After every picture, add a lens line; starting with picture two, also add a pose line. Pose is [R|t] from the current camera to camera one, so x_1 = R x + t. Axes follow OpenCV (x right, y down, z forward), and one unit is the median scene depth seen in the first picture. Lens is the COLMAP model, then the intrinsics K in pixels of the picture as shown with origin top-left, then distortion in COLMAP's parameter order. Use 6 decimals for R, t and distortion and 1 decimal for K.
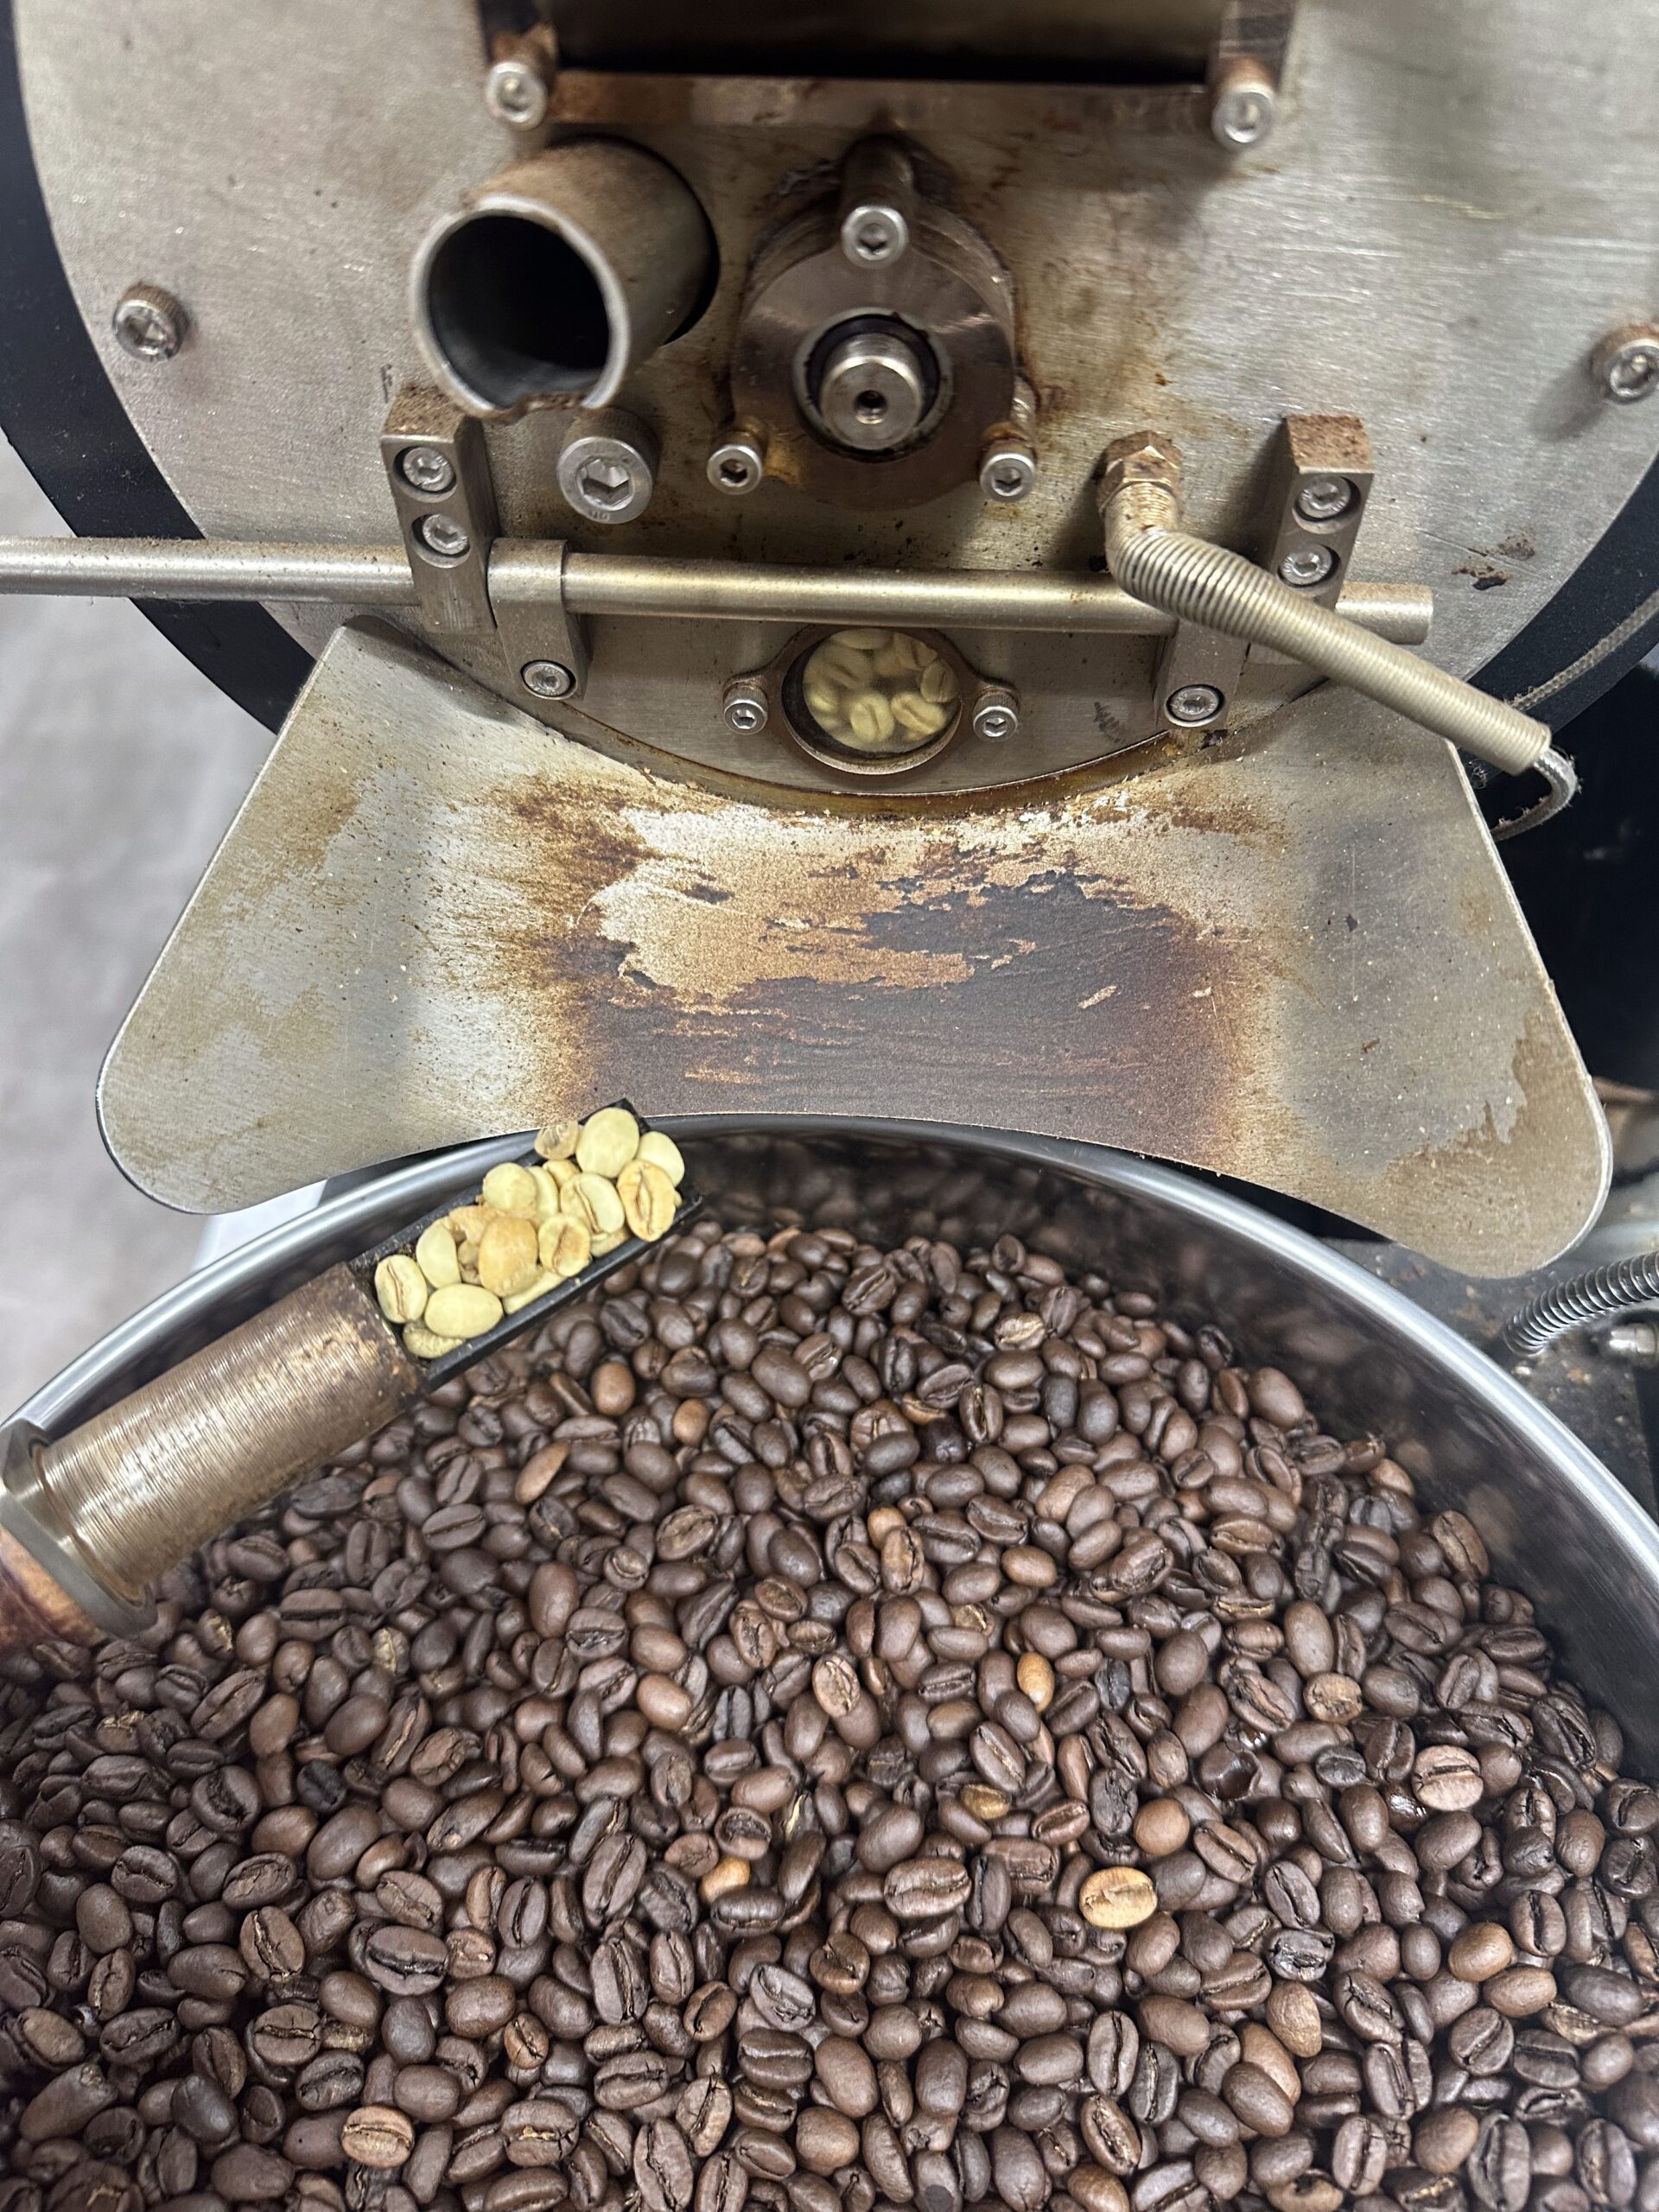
lens RADIAL K [[1560.6, 0, 834.2], [0, 1560.6, 1107.1], [0, 0, 1]] dist [-0.001052, -0.051340]
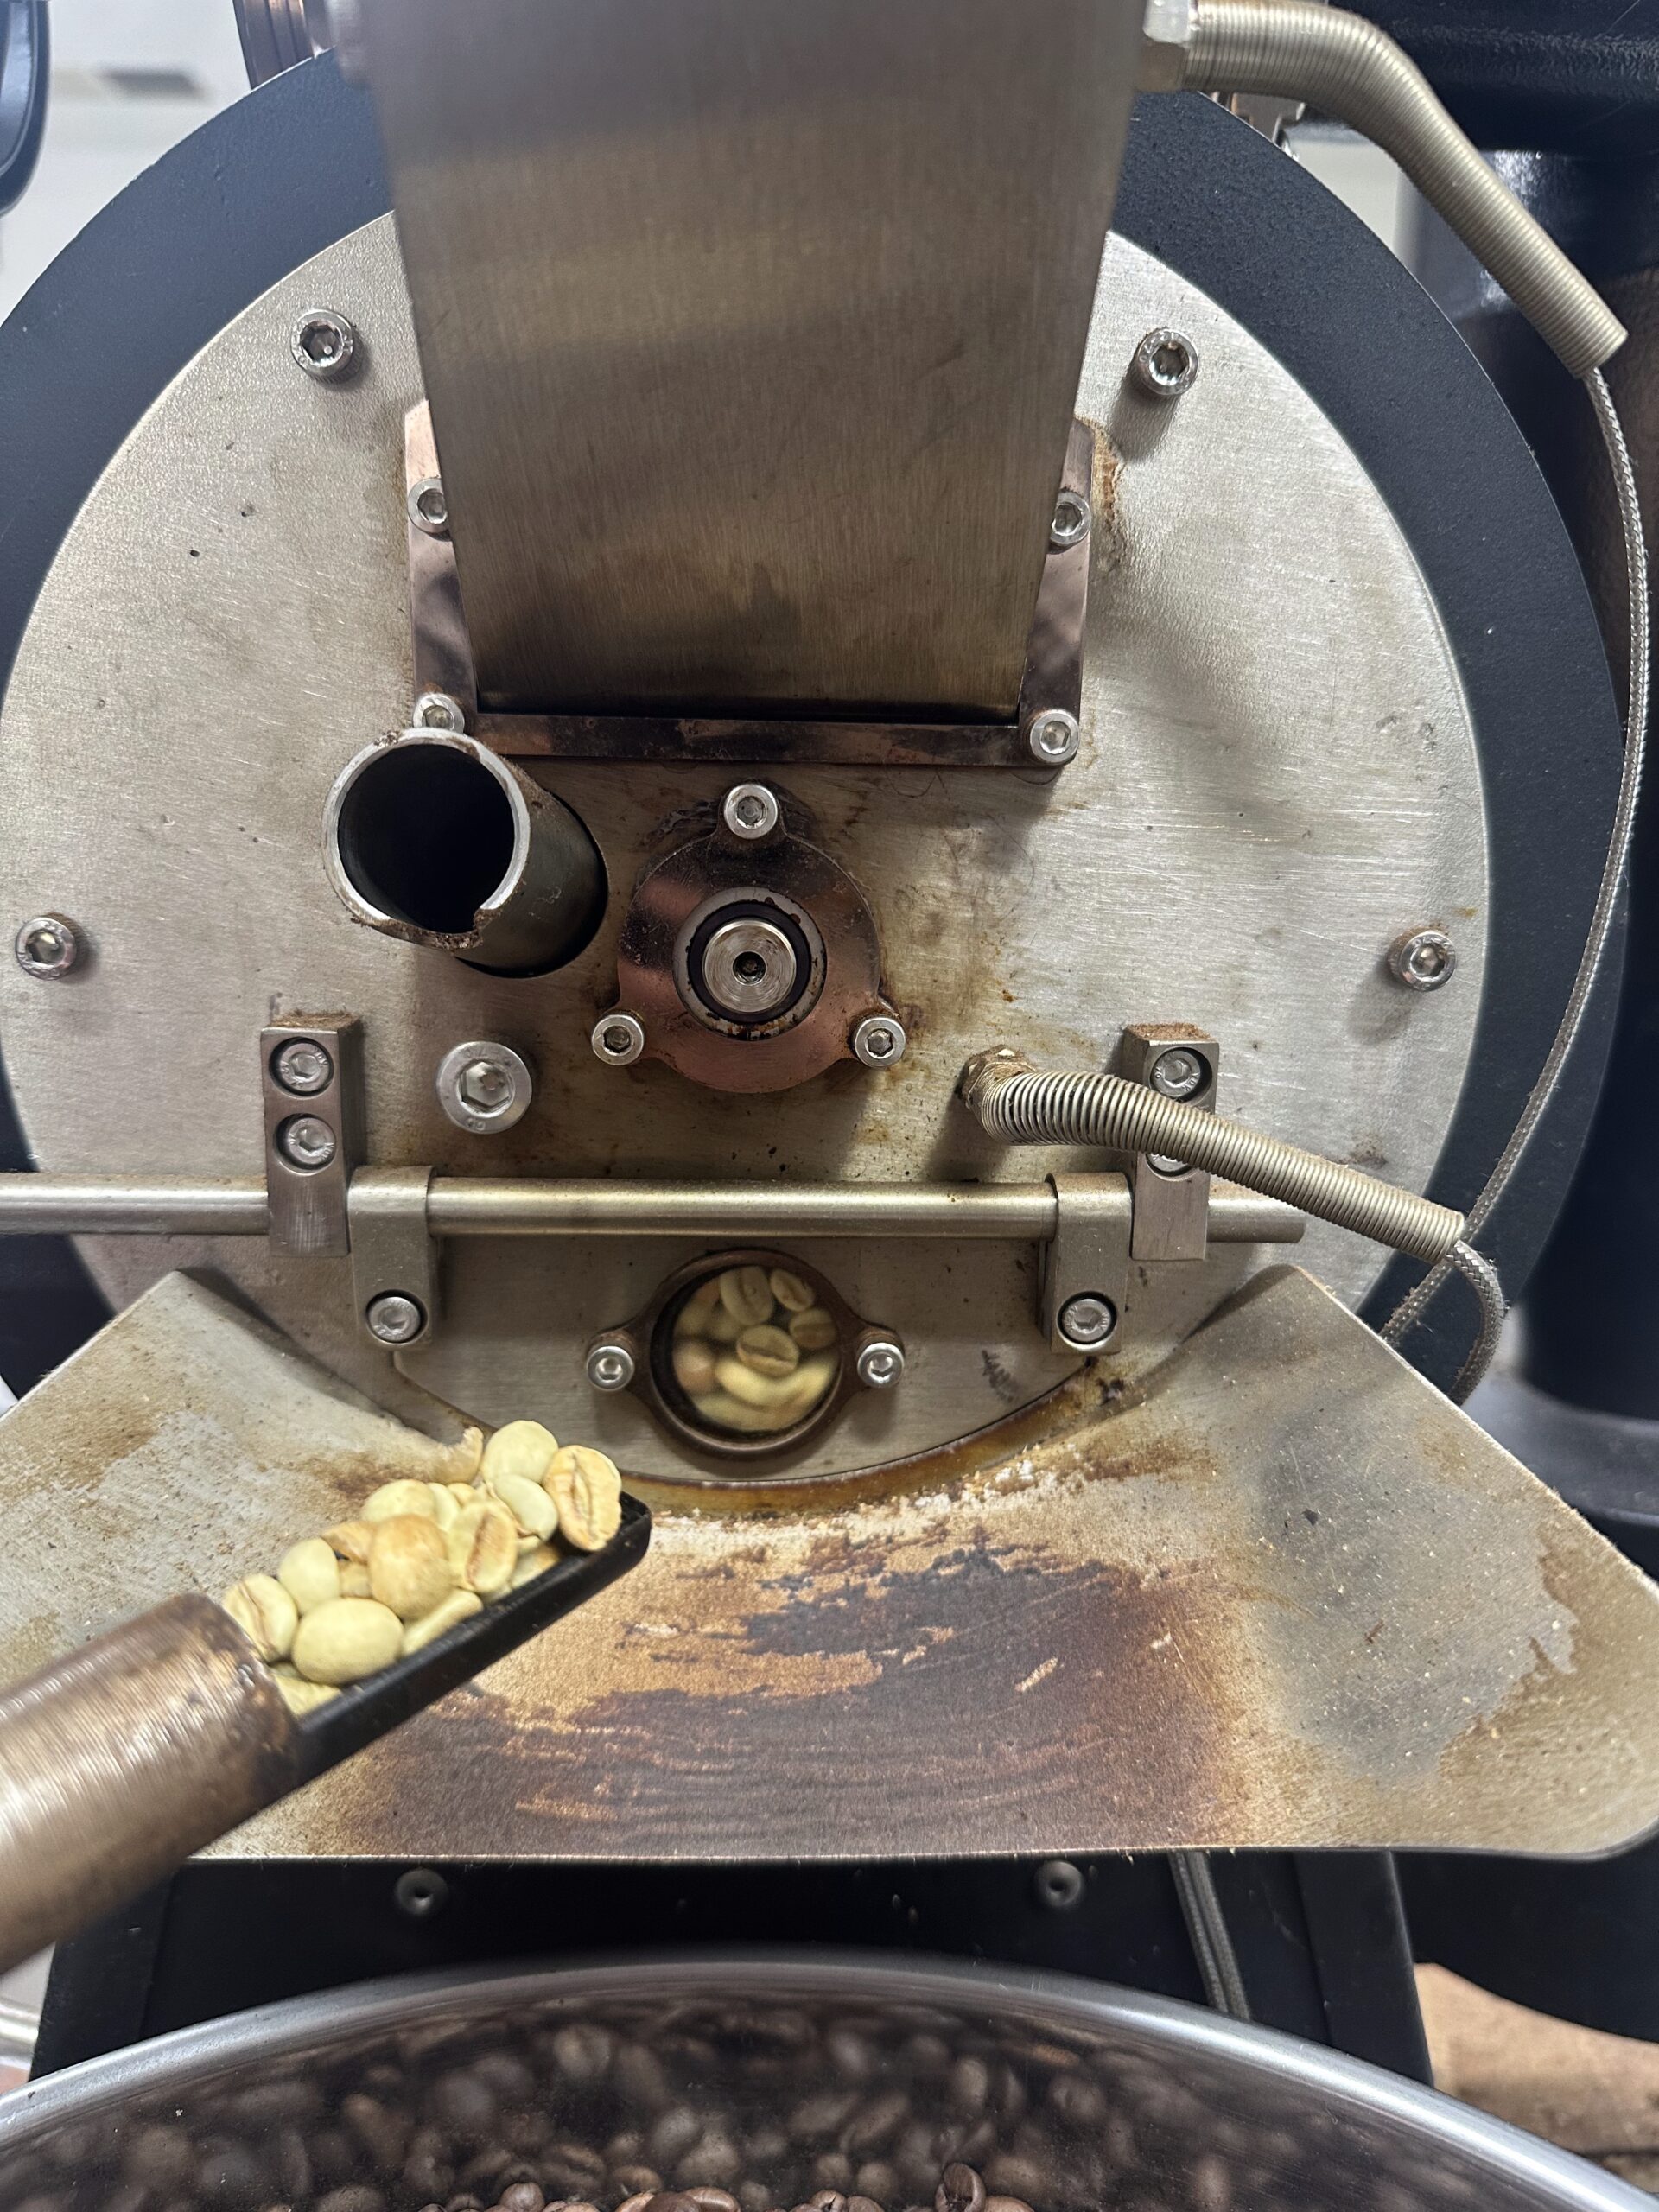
lens RADIAL K [[1560.6, 0, 840.0], [0, 1560.6, 1087.4], [0, 0, 1]] dist [-0.001052, -0.051340]
pose [[0.992973, 0.002982, 0.118301, -0.030332], [0.079945, 0.720166, -0.689181, 0.261492], [-0.087252, 0.693796, 0.714867, 0.213941]]
